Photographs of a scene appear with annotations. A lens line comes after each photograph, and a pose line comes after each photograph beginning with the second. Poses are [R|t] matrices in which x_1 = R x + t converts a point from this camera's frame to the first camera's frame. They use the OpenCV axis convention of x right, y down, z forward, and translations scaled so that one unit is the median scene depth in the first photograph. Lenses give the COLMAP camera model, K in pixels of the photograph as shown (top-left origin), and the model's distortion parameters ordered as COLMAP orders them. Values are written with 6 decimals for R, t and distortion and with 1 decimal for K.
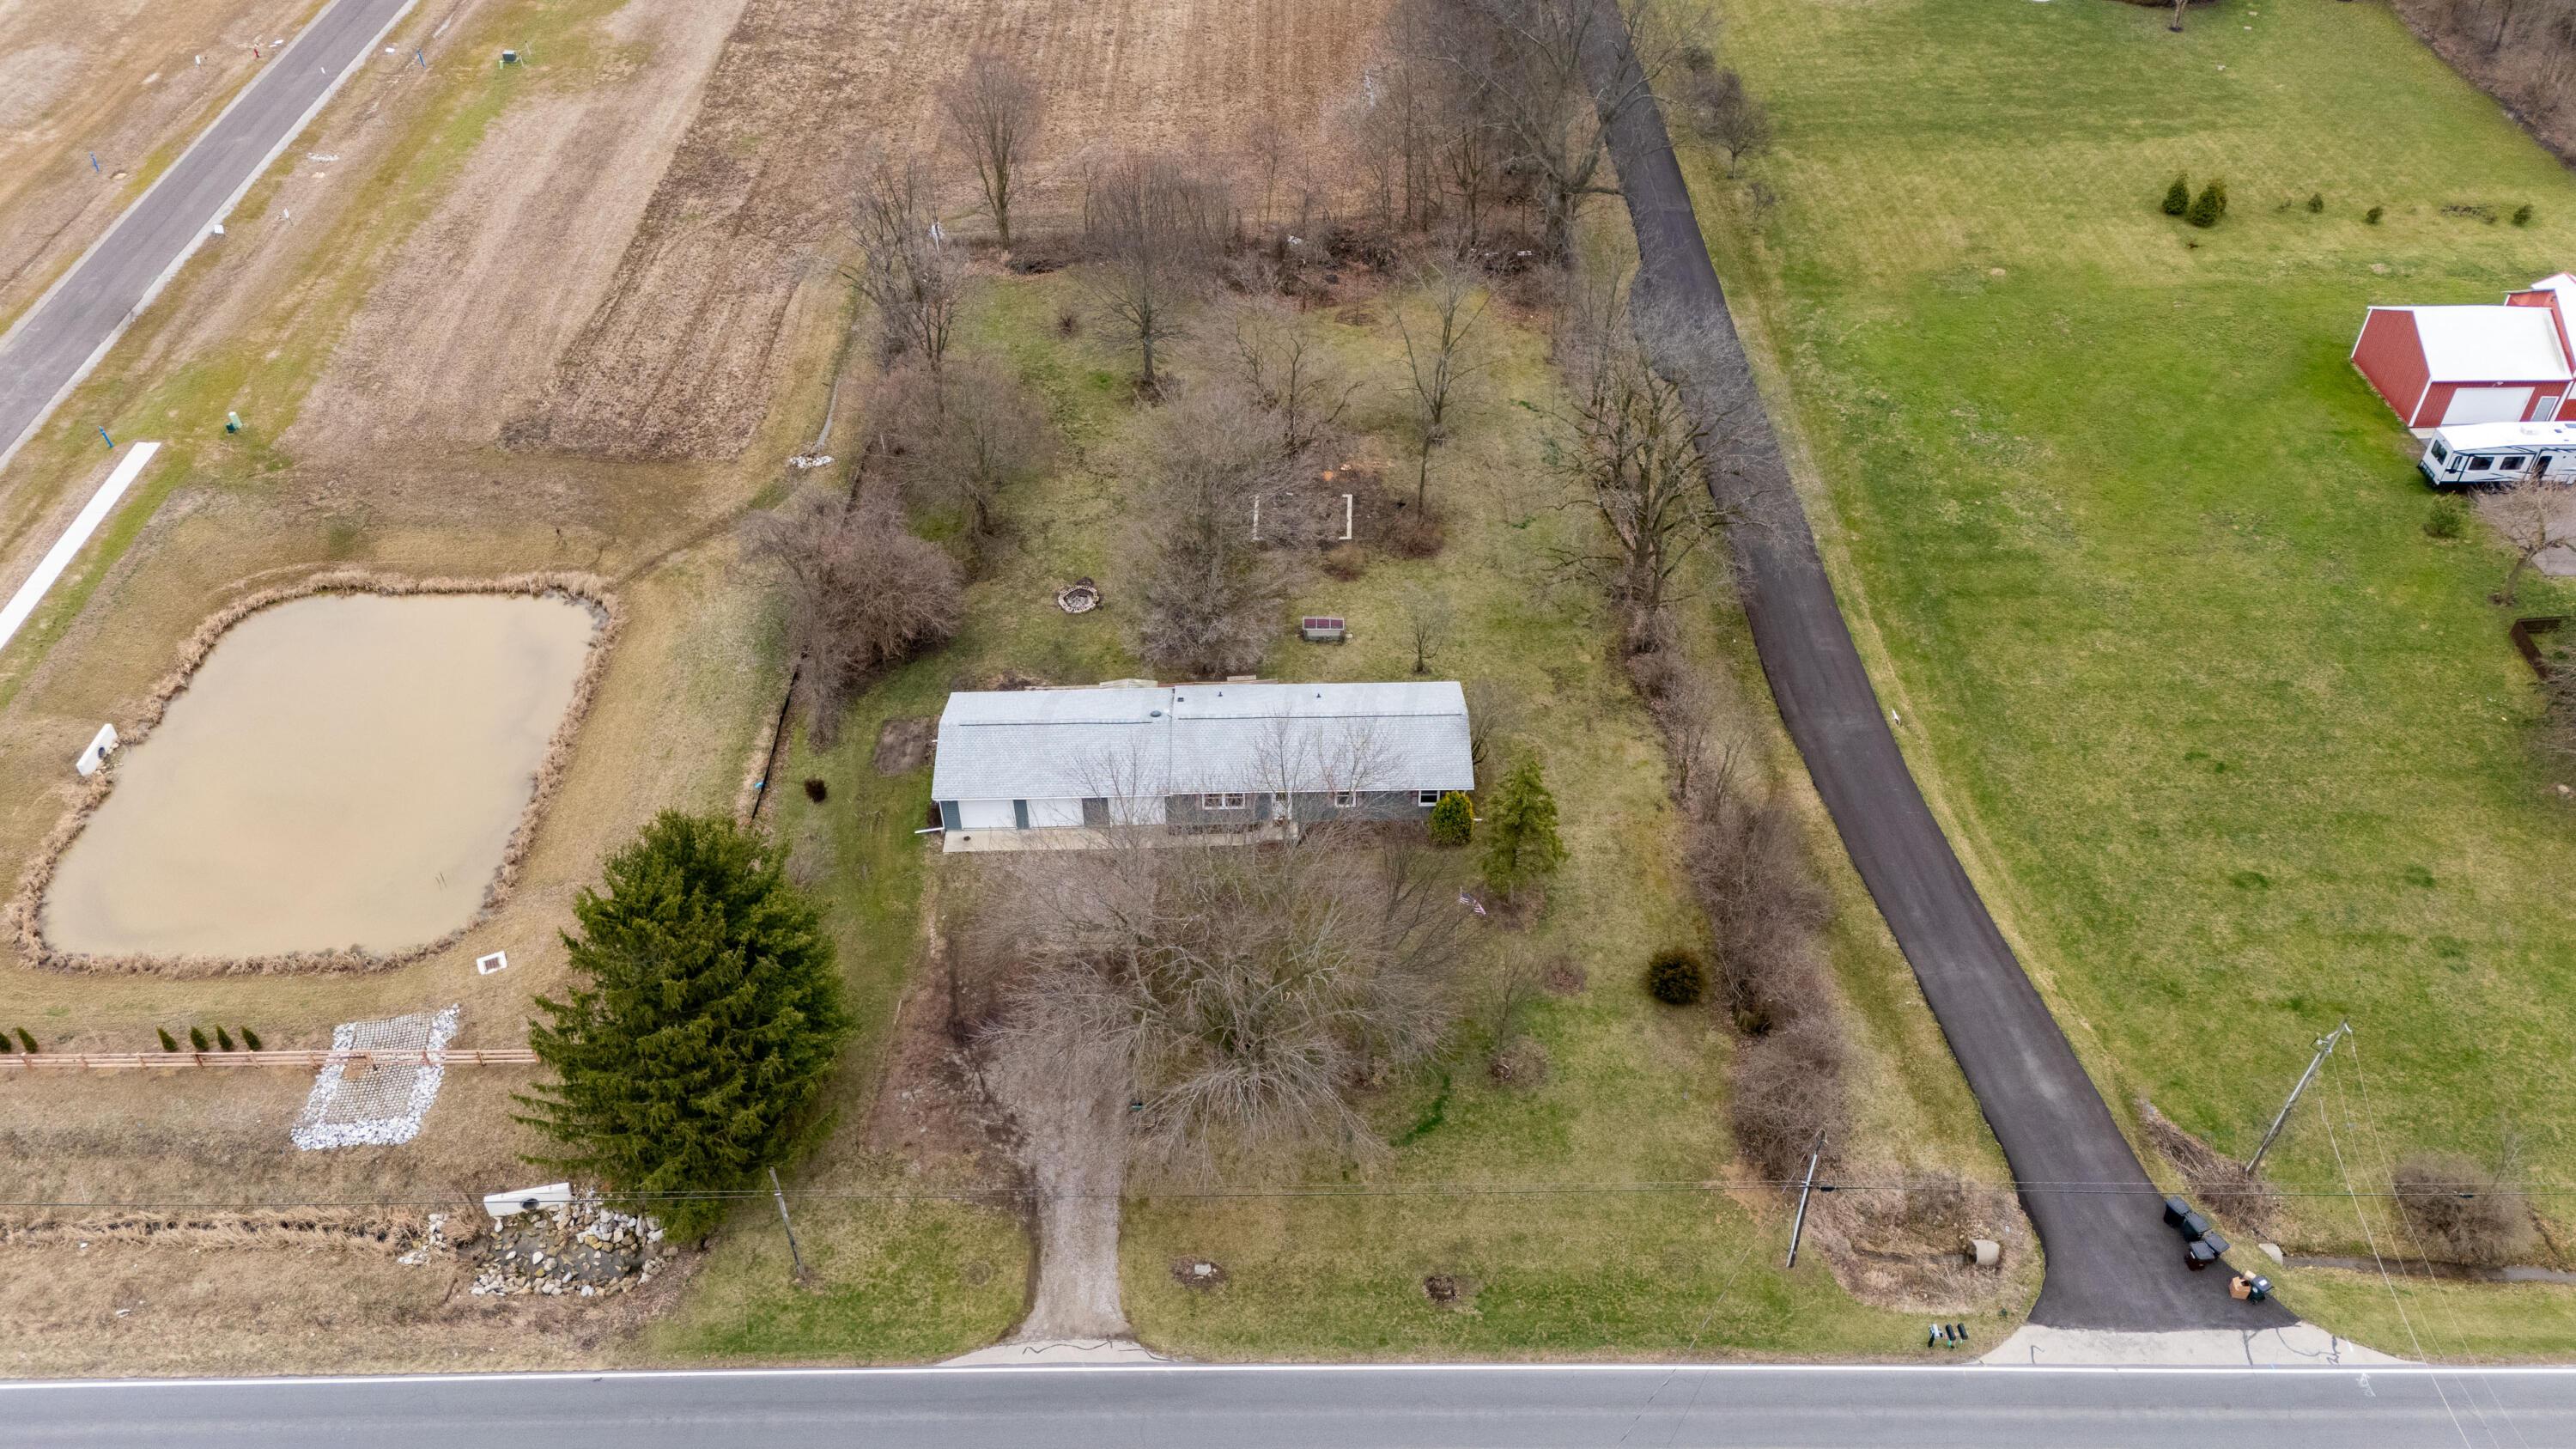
lens RADIAL K [[1877.3, 0, 1291.7], [0, 1877.3, 728.8], [0, 0, 1]] dist [0.053714, -0.043338]
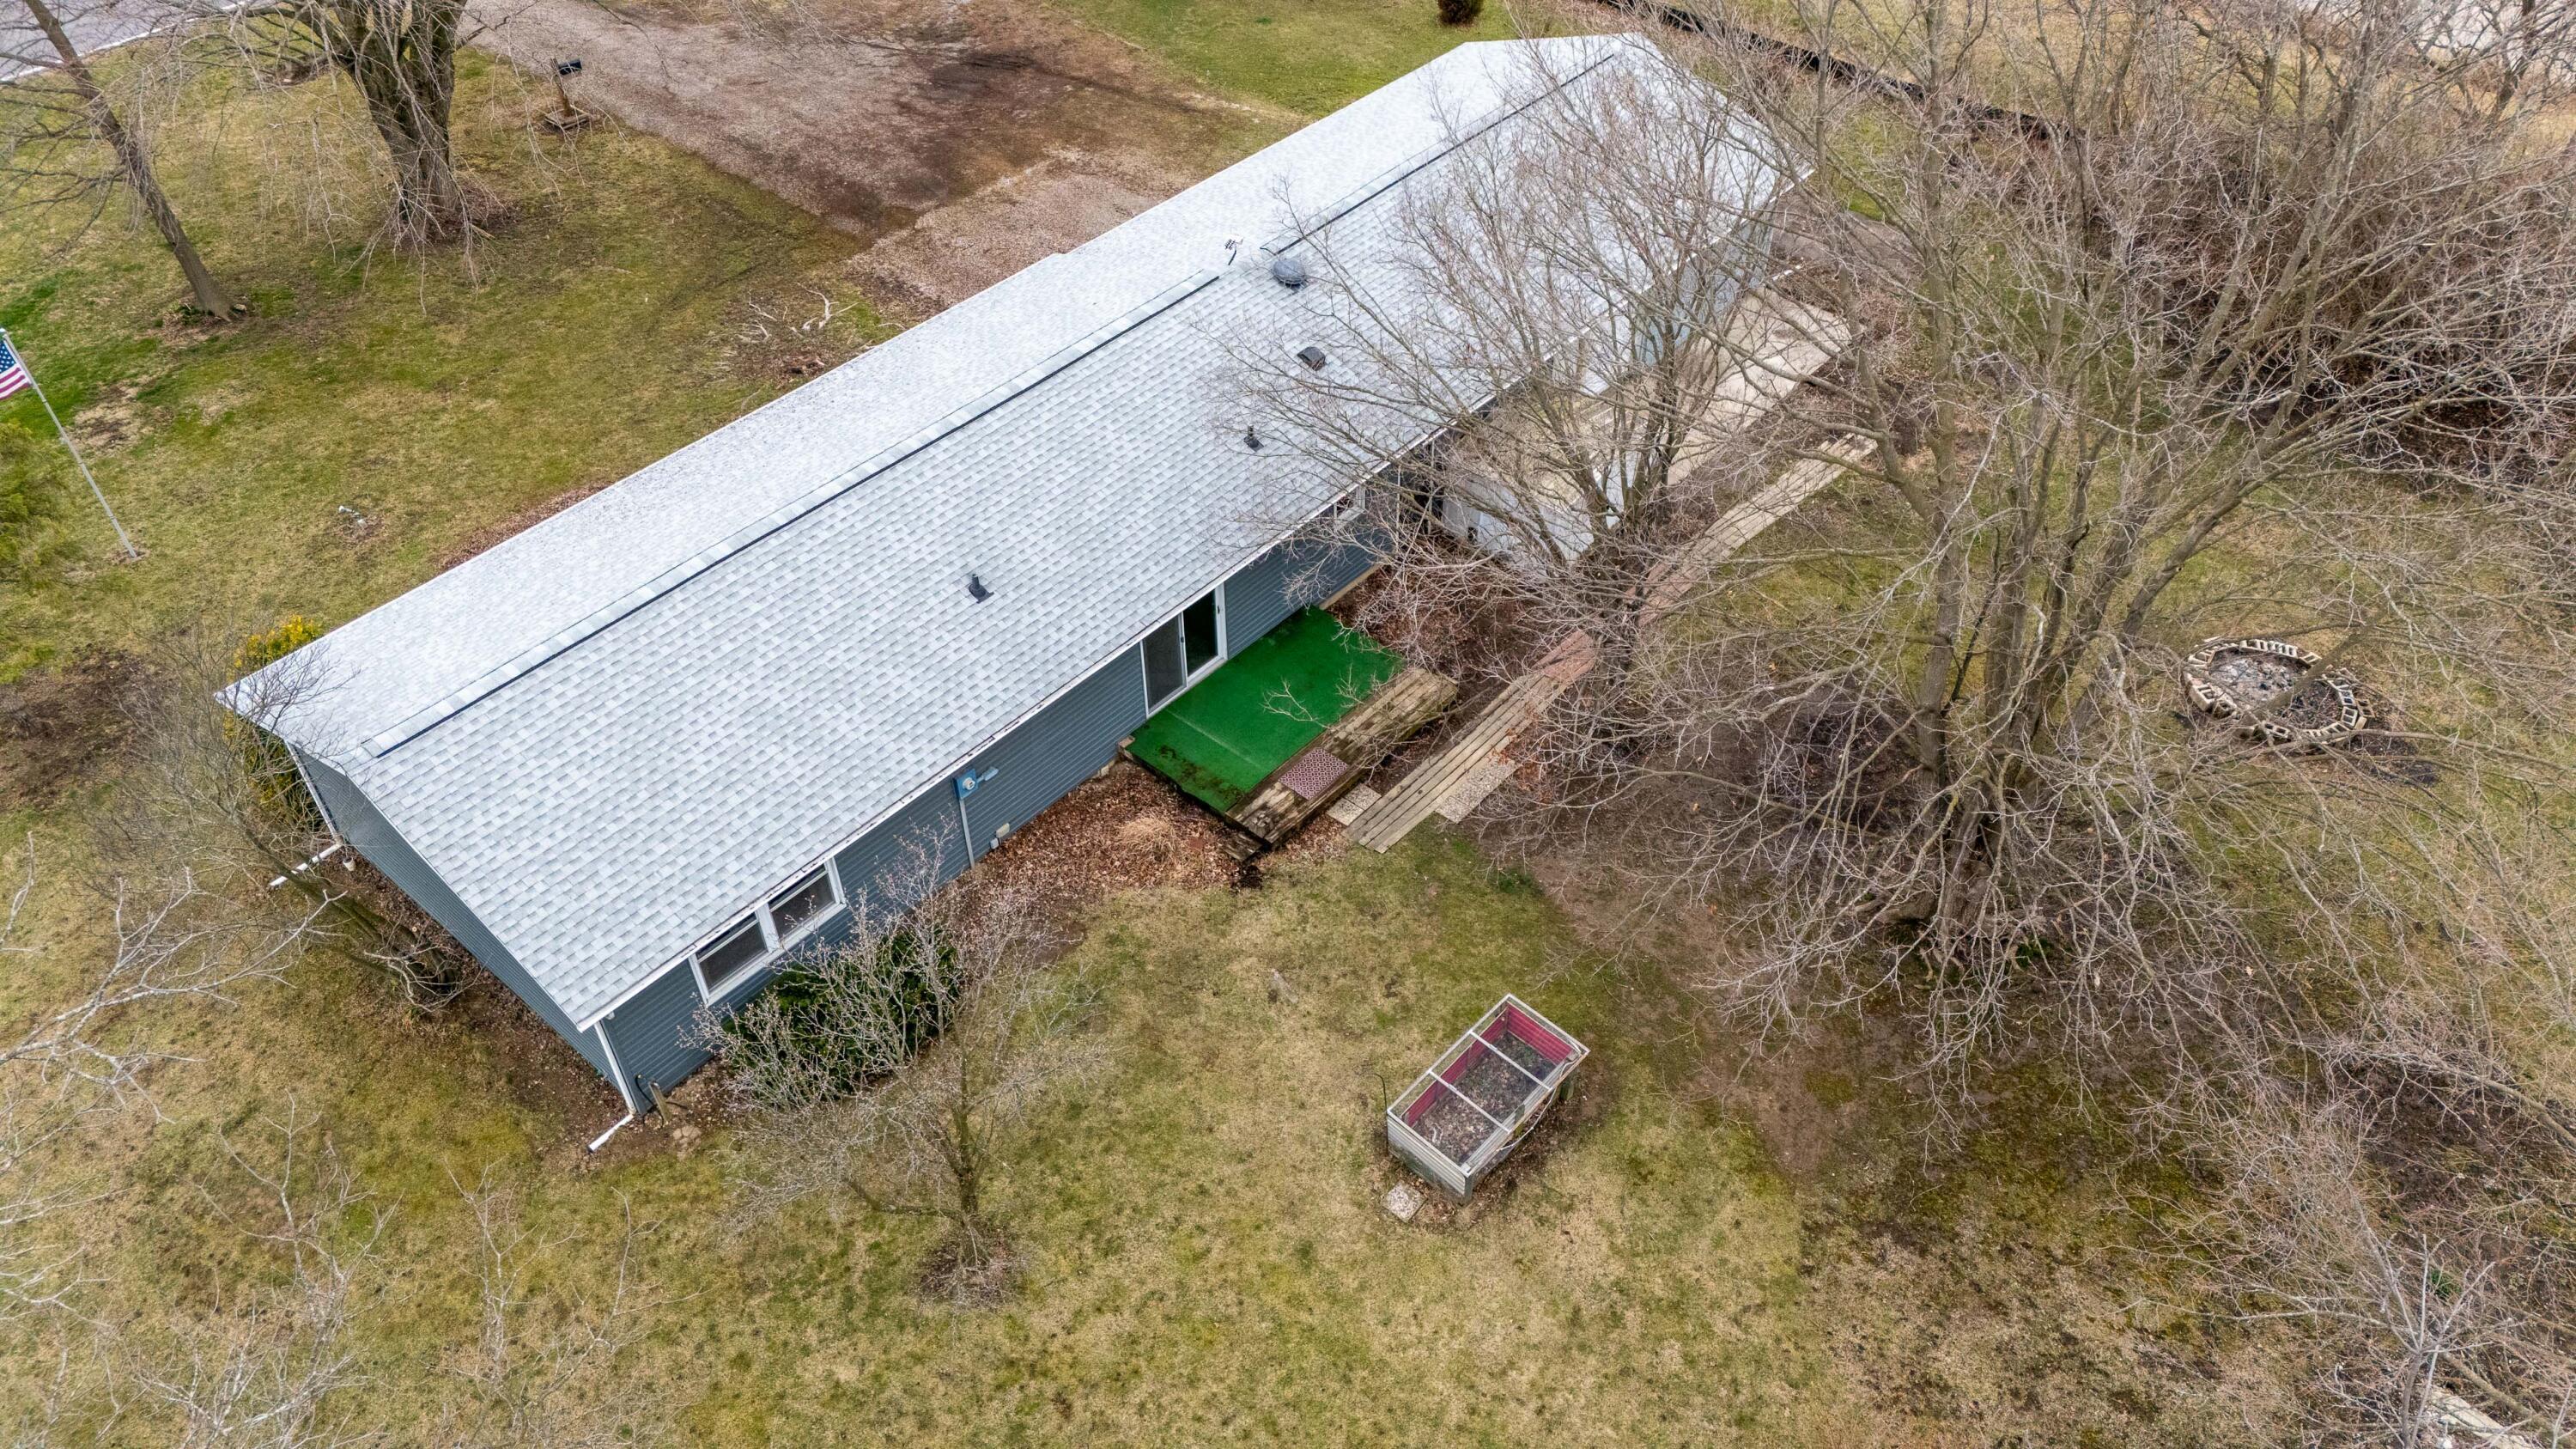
lens RADIAL K [[1877.3, 0, 1303.8], [0, 1877.3, 730.3], [0, 0, 1]] dist [0.053714, -0.043338]
pose [[-0.672306, 0.515987, -0.530812, 0.131210], [-0.472647, 0.252671, 0.844252, -0.251150], [0.569744, 0.818483, 0.074007, 1.012464]]
